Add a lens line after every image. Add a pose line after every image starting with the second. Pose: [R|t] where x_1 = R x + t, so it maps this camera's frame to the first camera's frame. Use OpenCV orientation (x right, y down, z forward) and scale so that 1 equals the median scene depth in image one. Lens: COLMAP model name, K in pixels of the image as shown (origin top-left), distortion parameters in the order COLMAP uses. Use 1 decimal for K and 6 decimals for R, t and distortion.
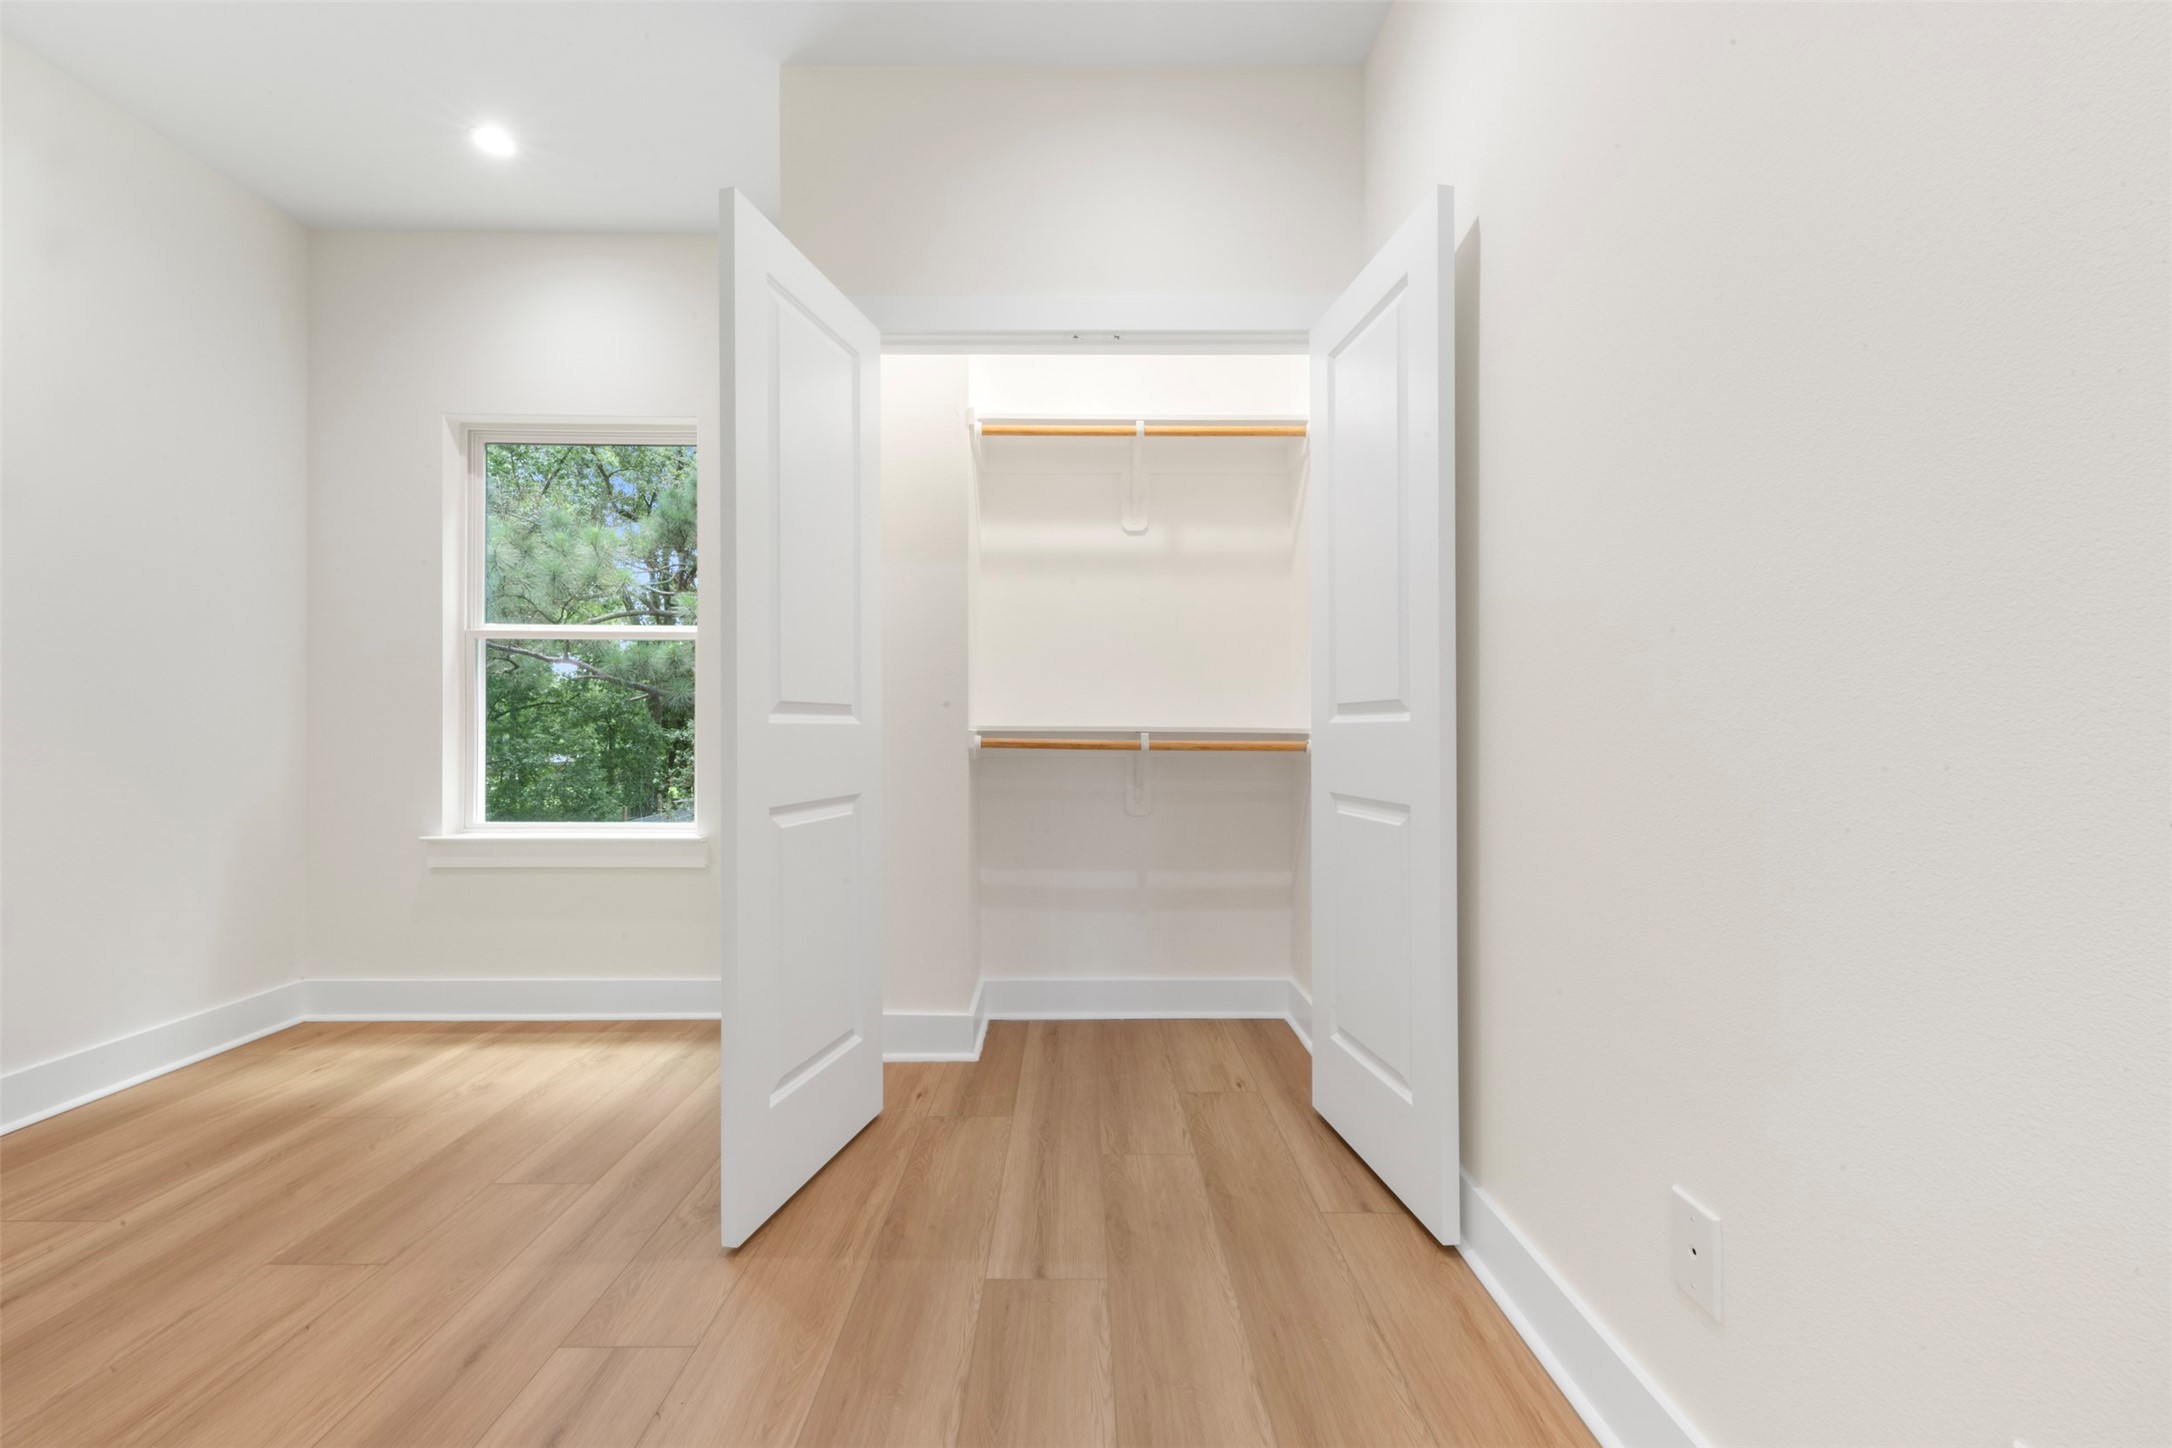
lens RADIAL K [[859.3, 0, 1074.1], [0, 859.3, 725.9], [0, 0, 1]] dist [0.025451, -0.010737]
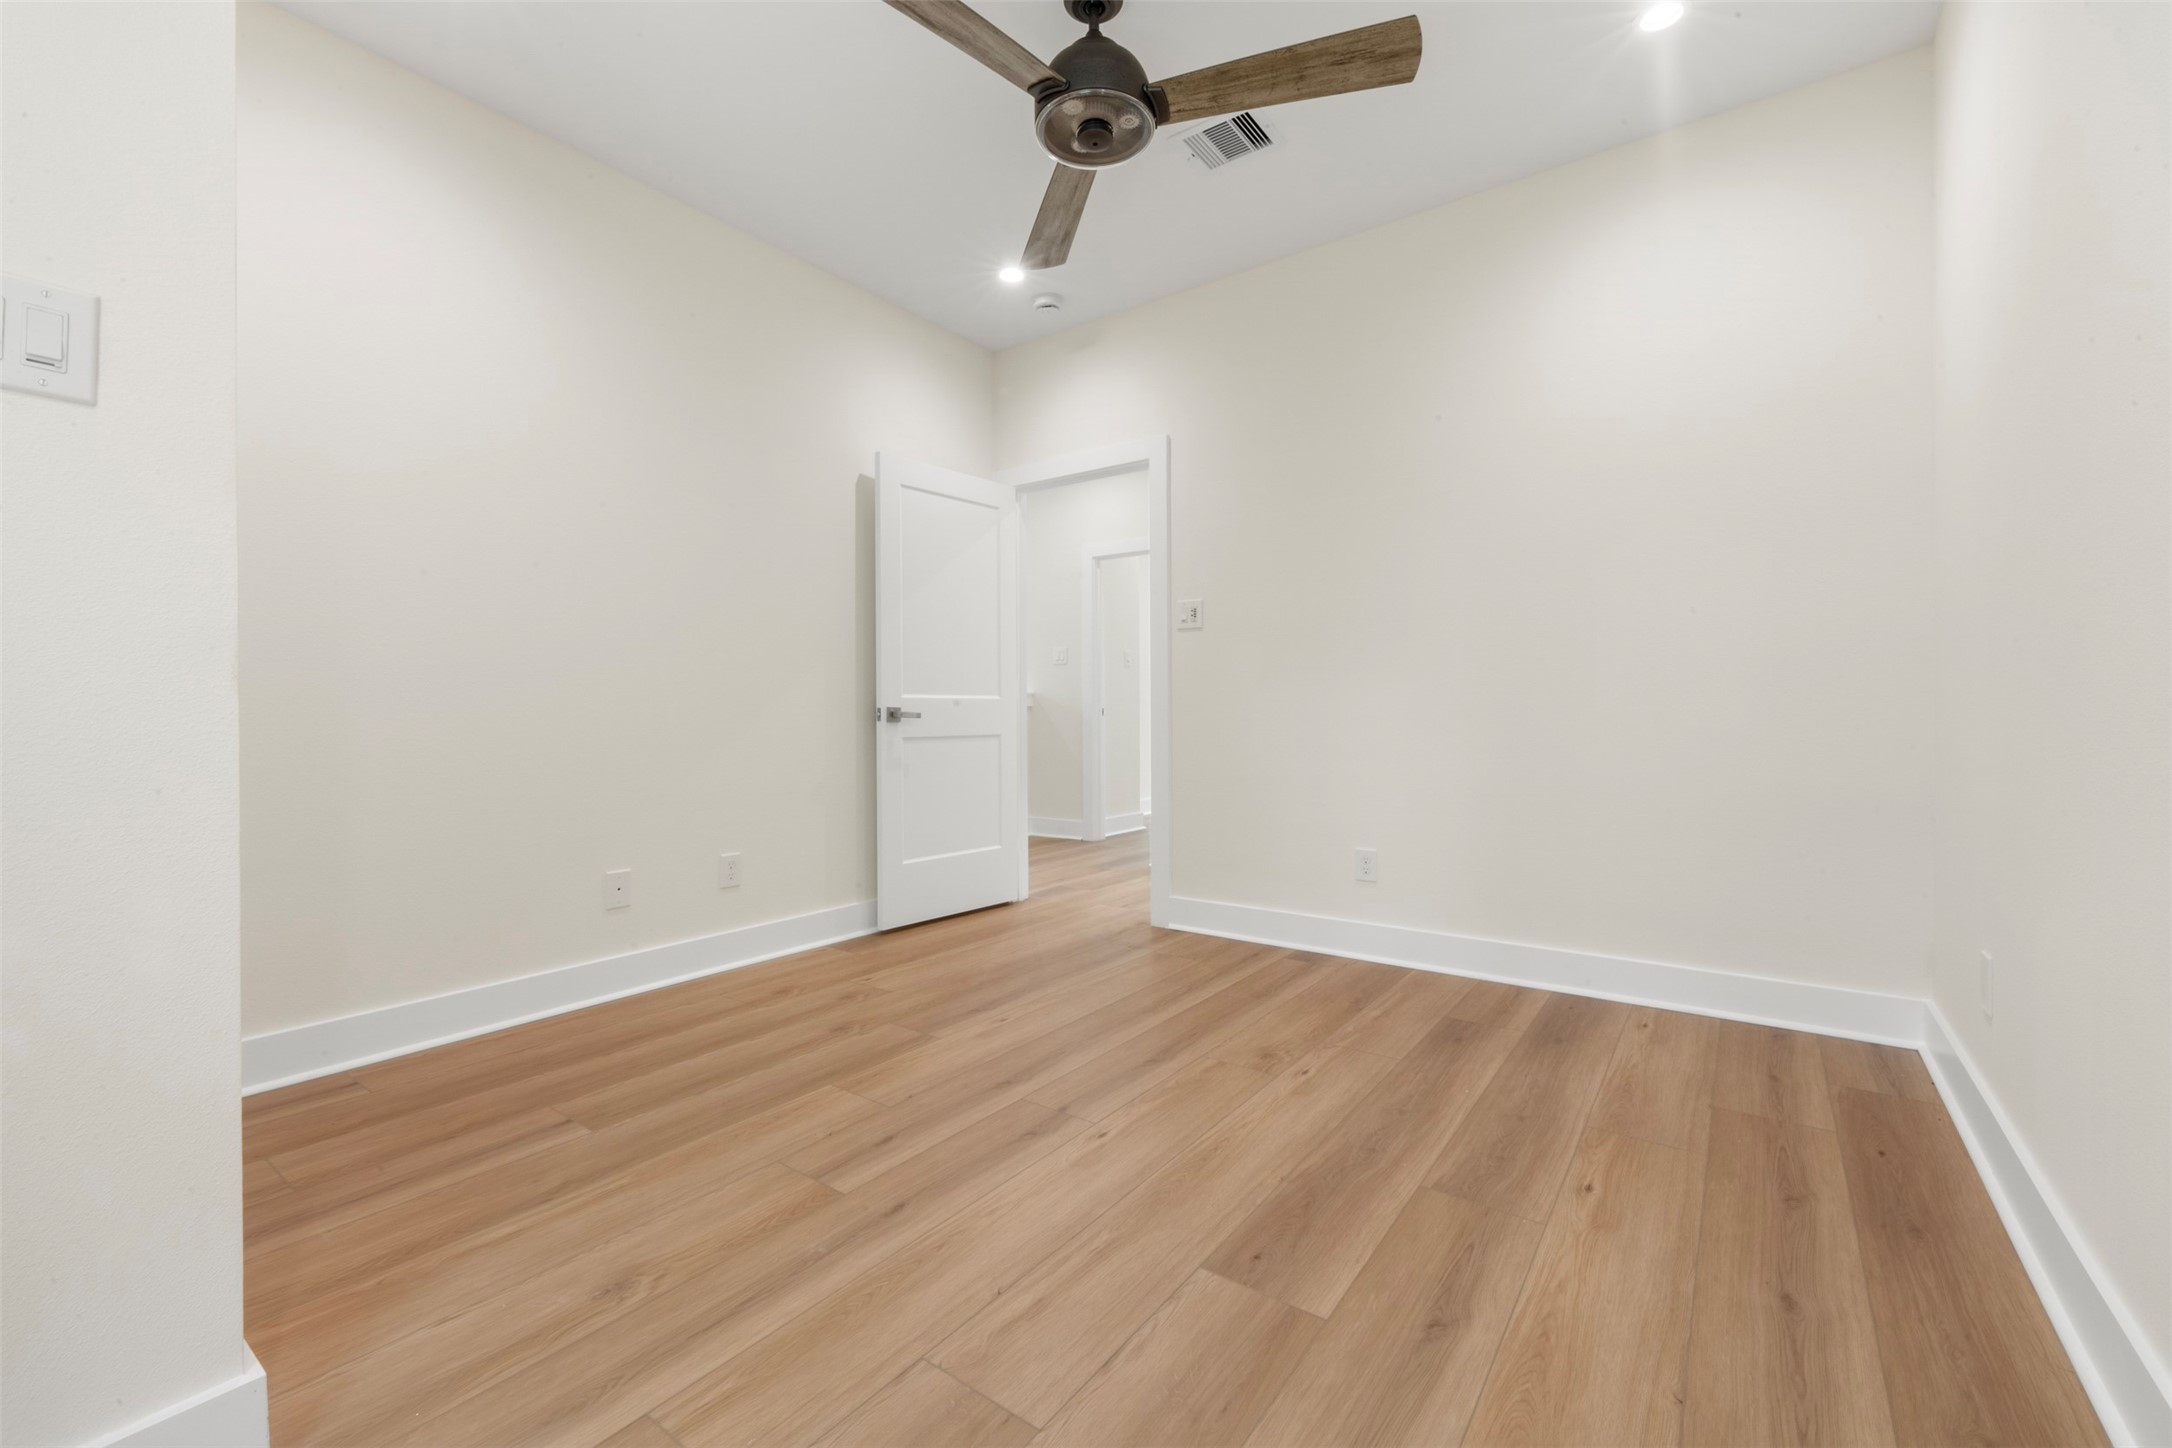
lens RADIAL K [[896.2, 0, 1087.4], [0, 896.2, 719.1], [0, 0, 1]] dist [0.000746, -0.000089]
pose [[-0.804265, -0.001830, 0.594268, -0.890650], [-0.001014, 0.999998, 0.001707, 0.027607], [-0.594270, 0.000770, -0.804265, 1.001696]]
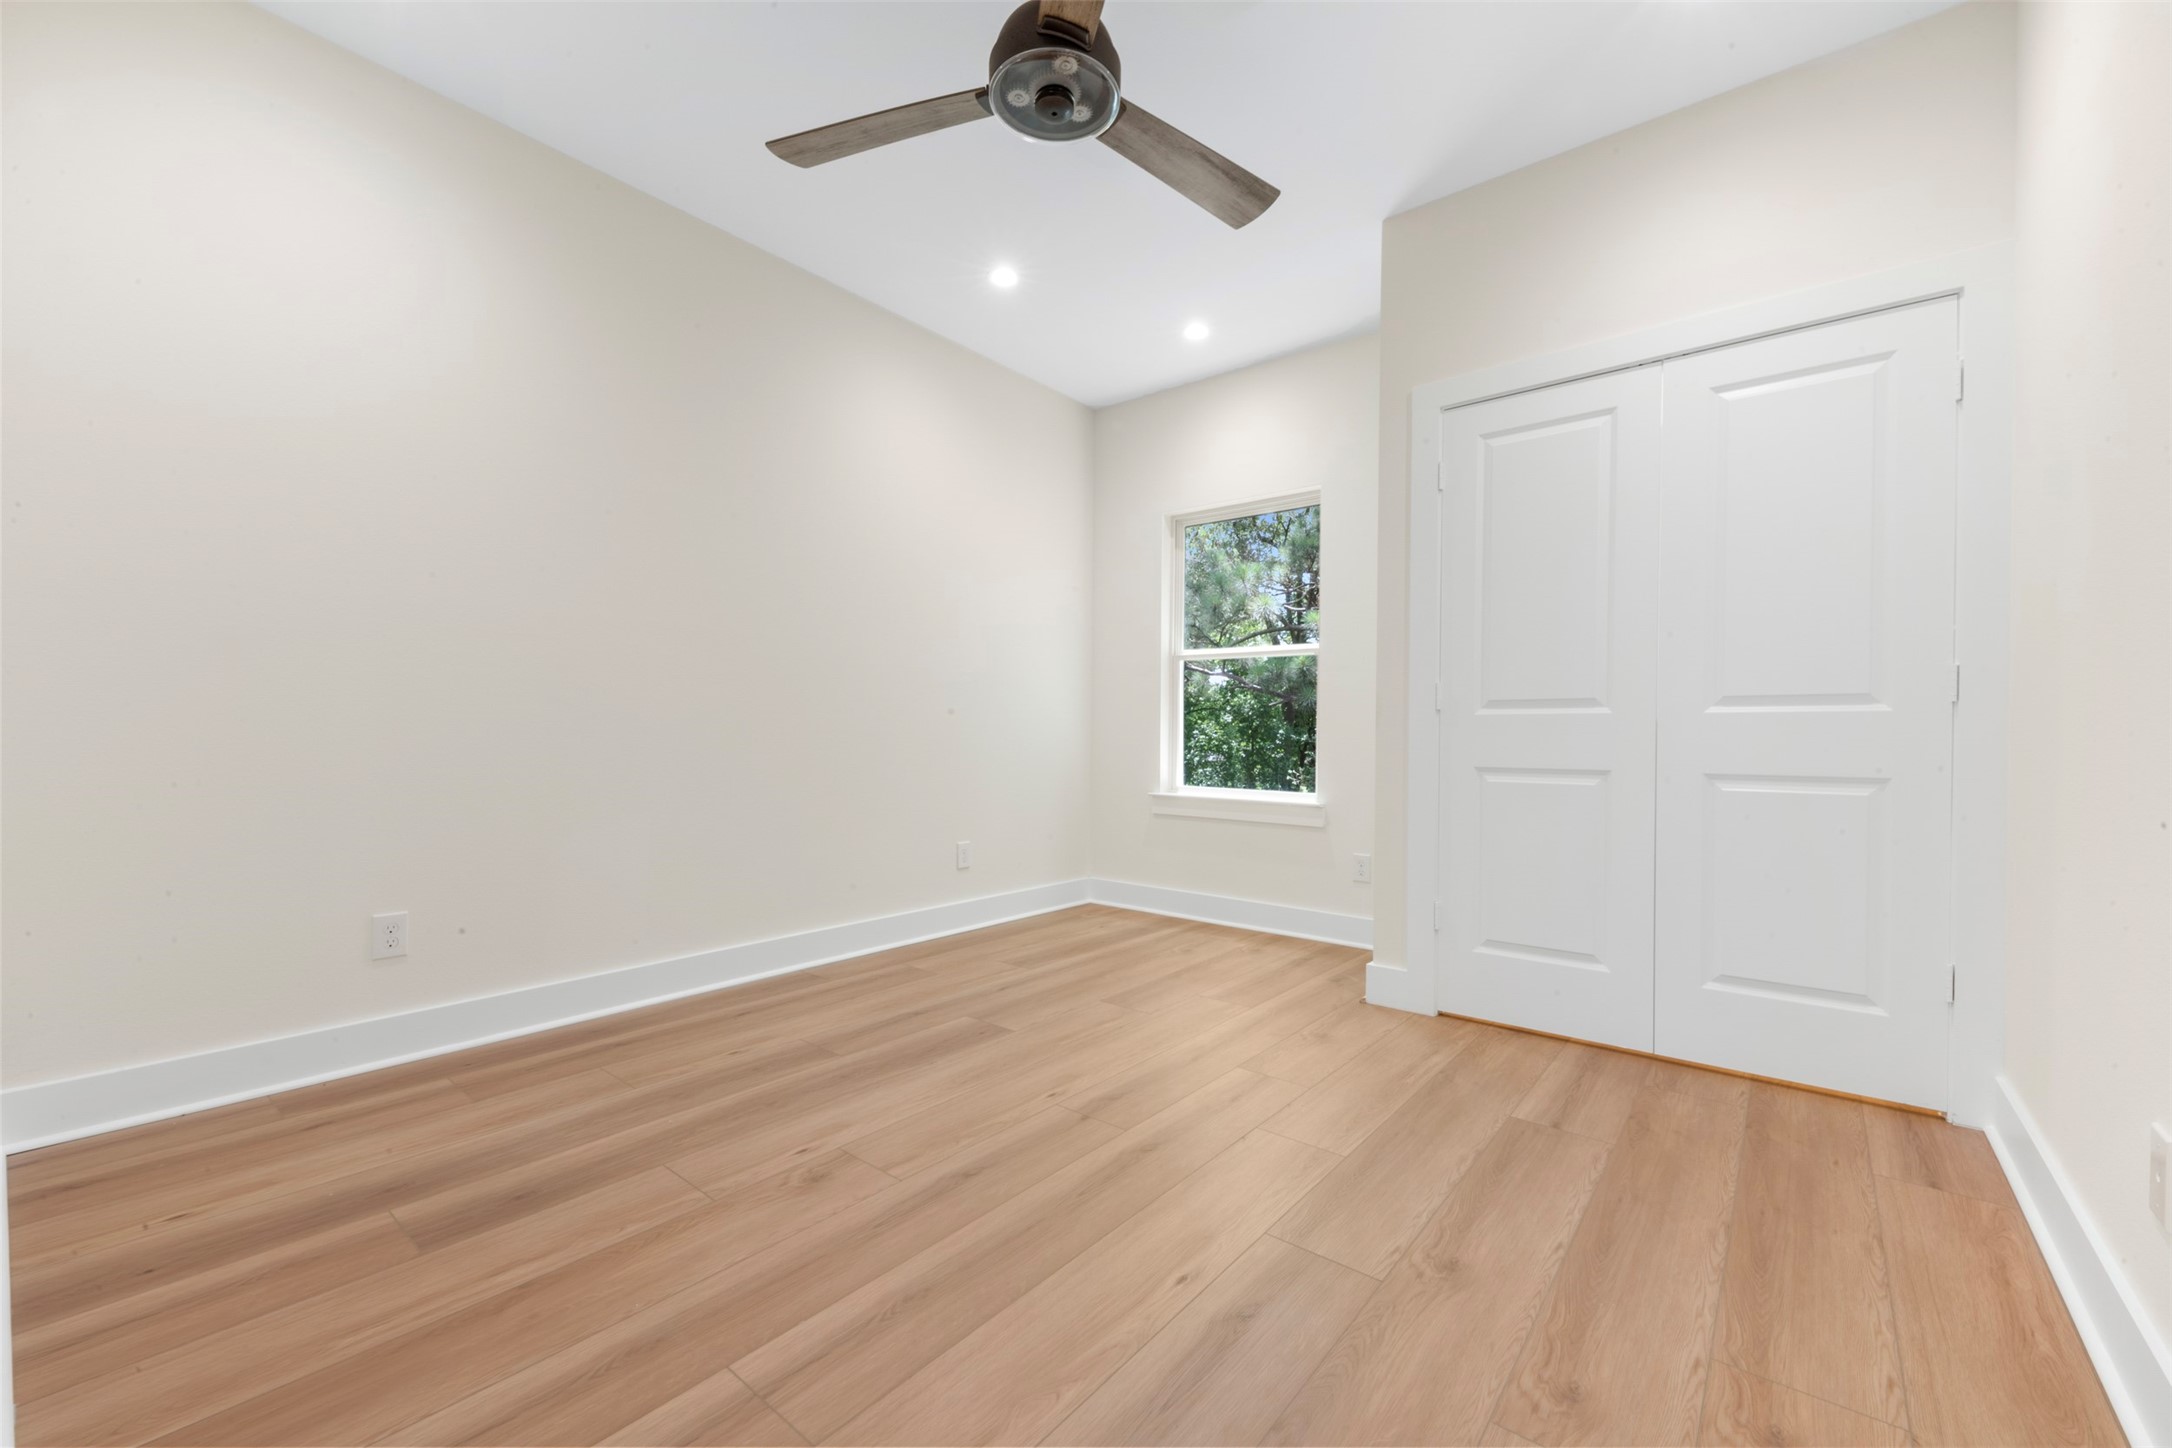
lens RADIAL K [[858.4, 0, 1082.6], [0, 858.4, 750.0], [0, 0, 1]] dist [0.001562, -0.000296]
pose [[0.773204, 0.018160, -0.633897, 0.140631], [-0.002885, 0.999680, 0.025119, 0.016974], [0.634150, -0.017594, 0.773010, -0.291274]]
